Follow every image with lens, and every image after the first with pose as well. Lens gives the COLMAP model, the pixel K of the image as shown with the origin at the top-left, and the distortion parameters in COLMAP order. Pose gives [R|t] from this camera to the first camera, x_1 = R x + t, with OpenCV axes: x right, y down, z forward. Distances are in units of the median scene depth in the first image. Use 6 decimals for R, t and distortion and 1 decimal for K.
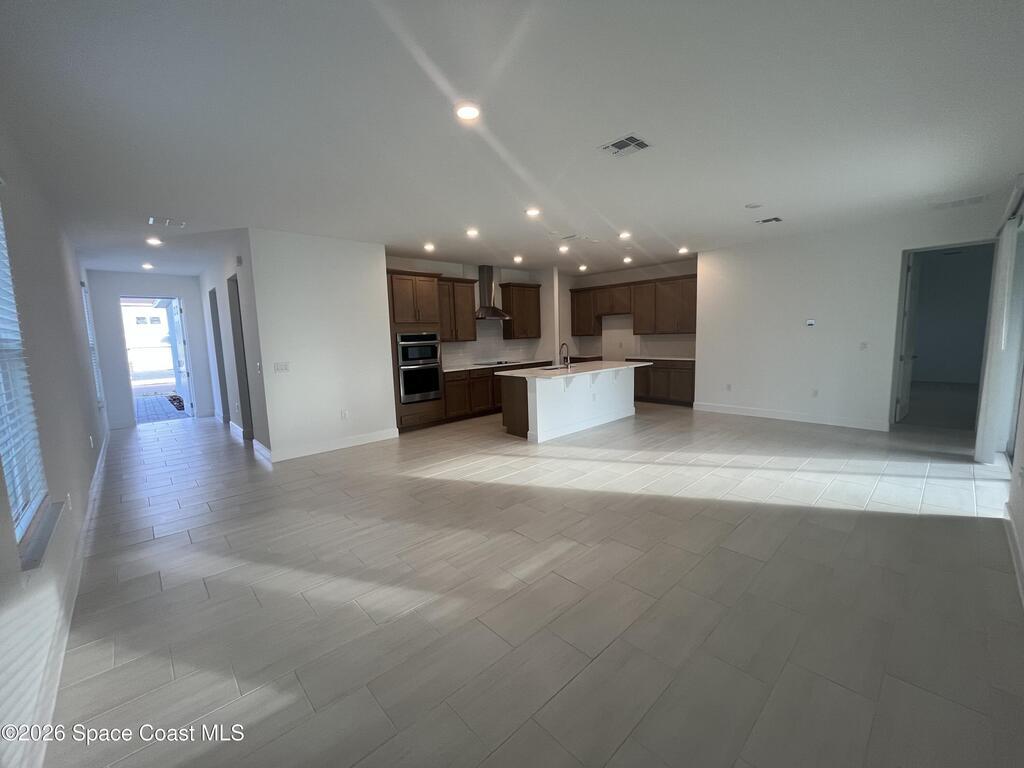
lens RADIAL K [[407.0, 0, 512.0], [0, 407.0, 384.0], [0, 0, 1]] dist [-0.022324, -0.000063]
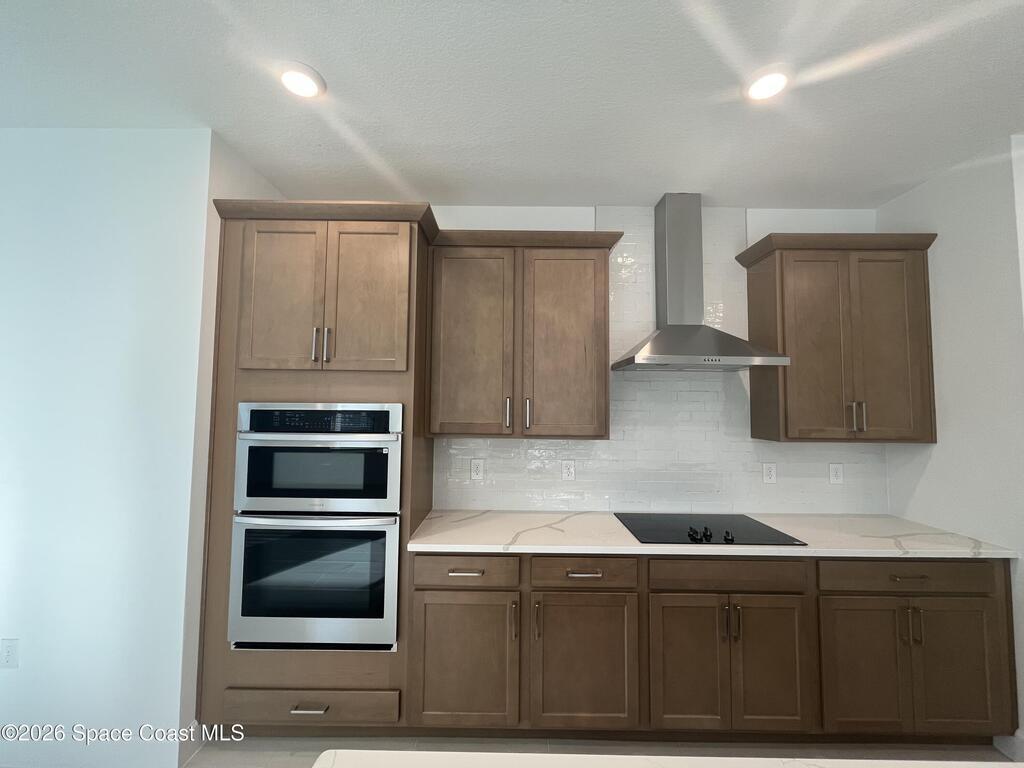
lens RADIAL K [[407.0, 0, 512.0], [0, 407.0, 384.0], [0, 0, 1]] dist [-0.022324, -0.000063]
pose [[0.713650, -0.003498, -0.700494, 0.065344], [-0.115971, 0.985598, -0.123071, -0.103653], [0.690836, 0.169067, 0.702967, 0.764492]]
